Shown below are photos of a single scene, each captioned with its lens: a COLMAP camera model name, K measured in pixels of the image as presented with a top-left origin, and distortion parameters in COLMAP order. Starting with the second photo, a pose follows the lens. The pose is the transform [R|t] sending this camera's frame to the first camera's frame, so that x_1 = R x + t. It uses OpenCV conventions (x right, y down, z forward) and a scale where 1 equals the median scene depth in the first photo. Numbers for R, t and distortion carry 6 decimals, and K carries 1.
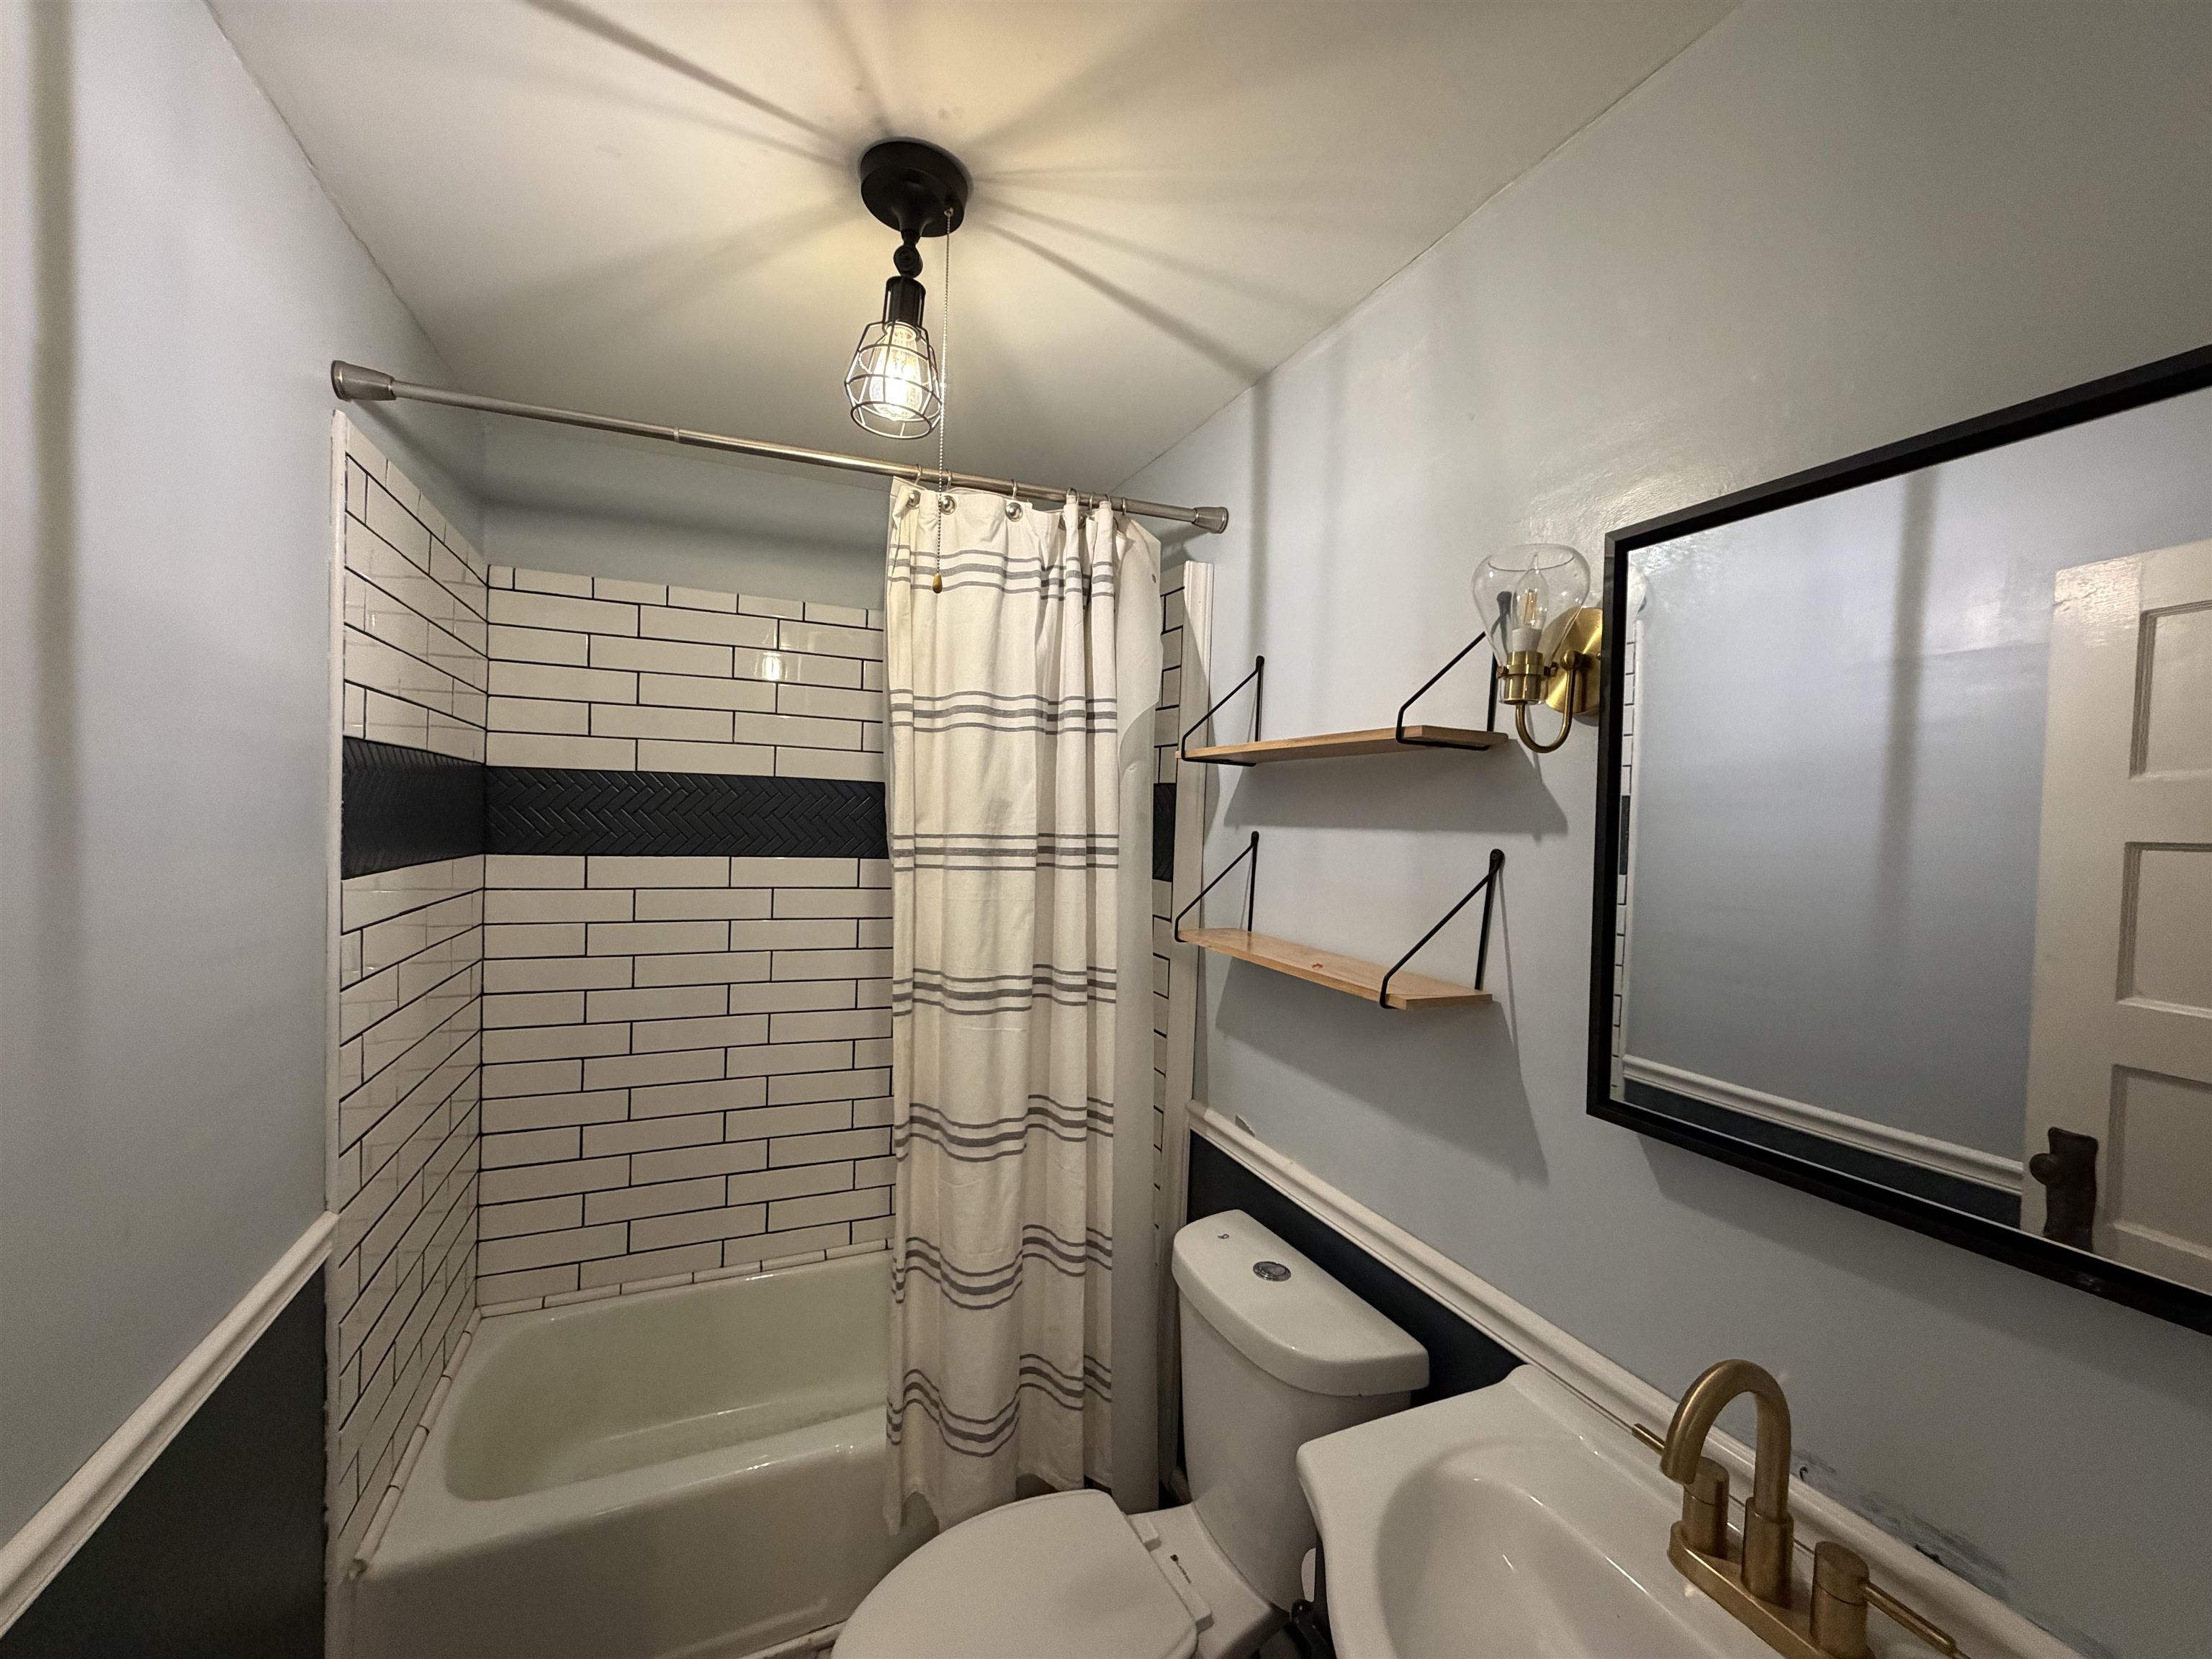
lens RADIAL K [[884.0, 0, 1105.8], [0, 884.0, 834.6], [0, 0, 1]] dist [-0.002178, 0.000442]
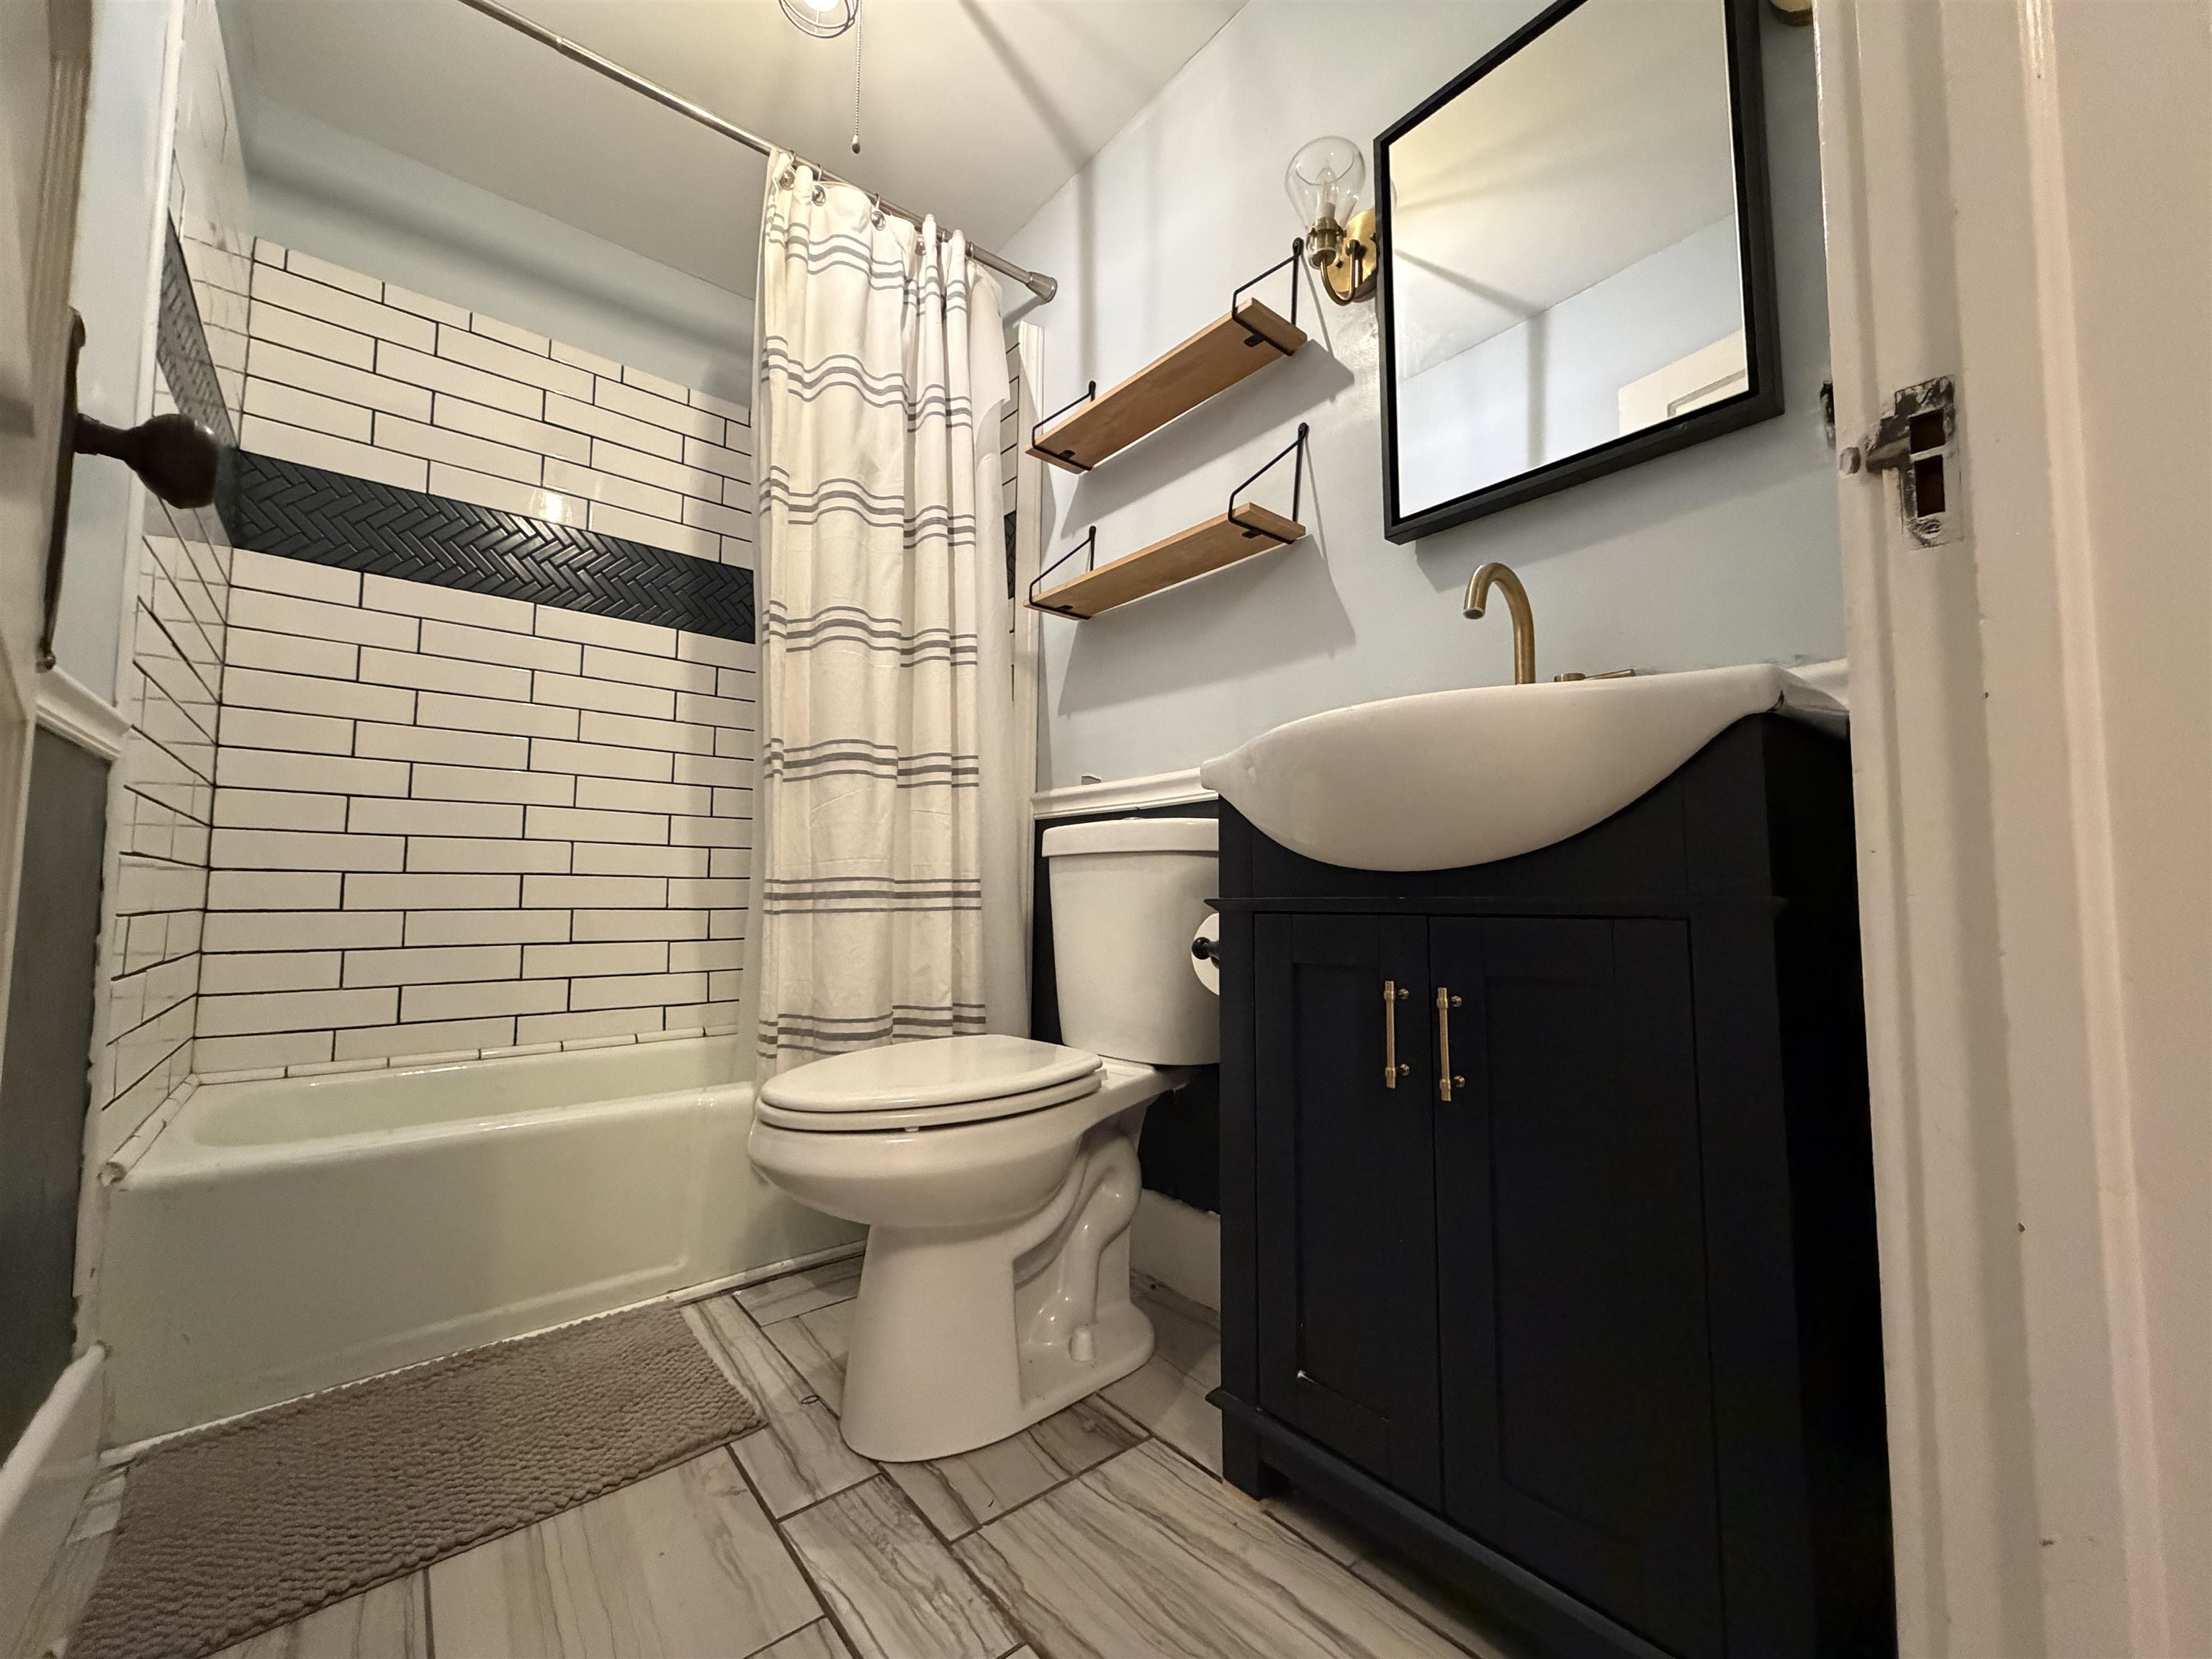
lens RADIAL K [[884.0, 0, 1110.4], [0, 884.0, 831.6], [0, 0, 1]] dist [-0.002178, 0.000442]
pose [[0.957346, -0.007795, 0.288839, -0.148828], [0.032831, 0.996097, -0.081934, 0.498670], [-0.287073, 0.087922, 0.953865, -0.081046]]
